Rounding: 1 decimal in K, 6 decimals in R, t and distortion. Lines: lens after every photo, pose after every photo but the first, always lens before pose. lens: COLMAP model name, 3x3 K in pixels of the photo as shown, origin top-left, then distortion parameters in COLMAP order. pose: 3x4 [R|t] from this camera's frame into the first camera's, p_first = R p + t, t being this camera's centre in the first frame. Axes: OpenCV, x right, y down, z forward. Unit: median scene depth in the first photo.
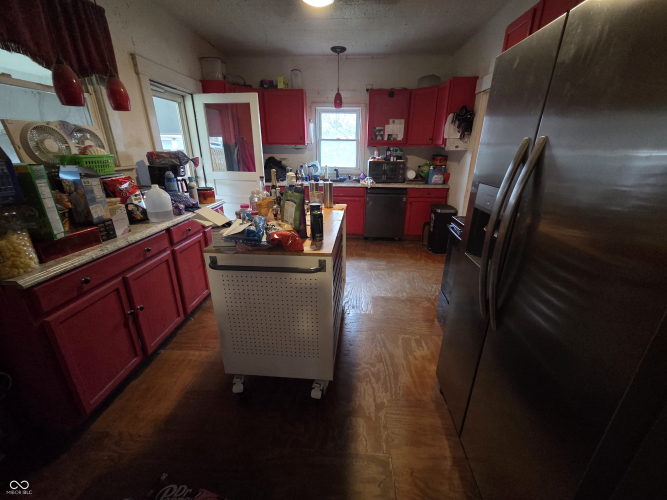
lens RADIAL K [[273.3, 0, 333.8], [0, 273.3, 251.0], [0, 0, 1]] dist [-0.003625, -0.000525]
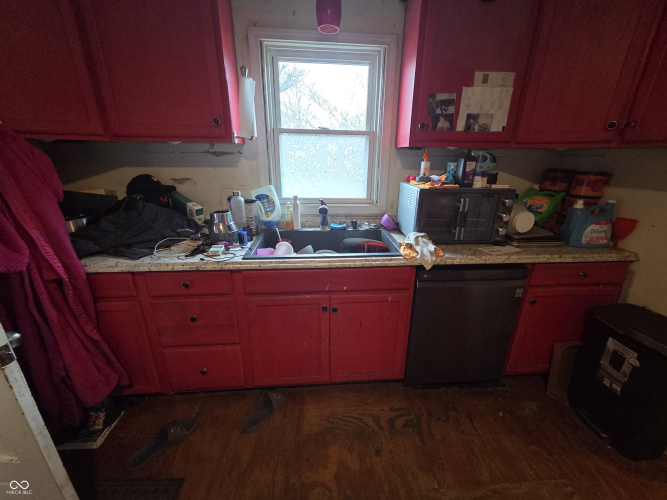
lens RADIAL K [[273.3, 0, 333.1], [0, 273.3, 249.6], [0, 0, 1]] dist [-0.003625, -0.000525]
pose [[0.991151, -0.038082, 0.127161, -0.029271], [0.042243, 0.998651, -0.030193, -0.240960], [-0.125840, 0.035298, 0.991422, 0.657734]]
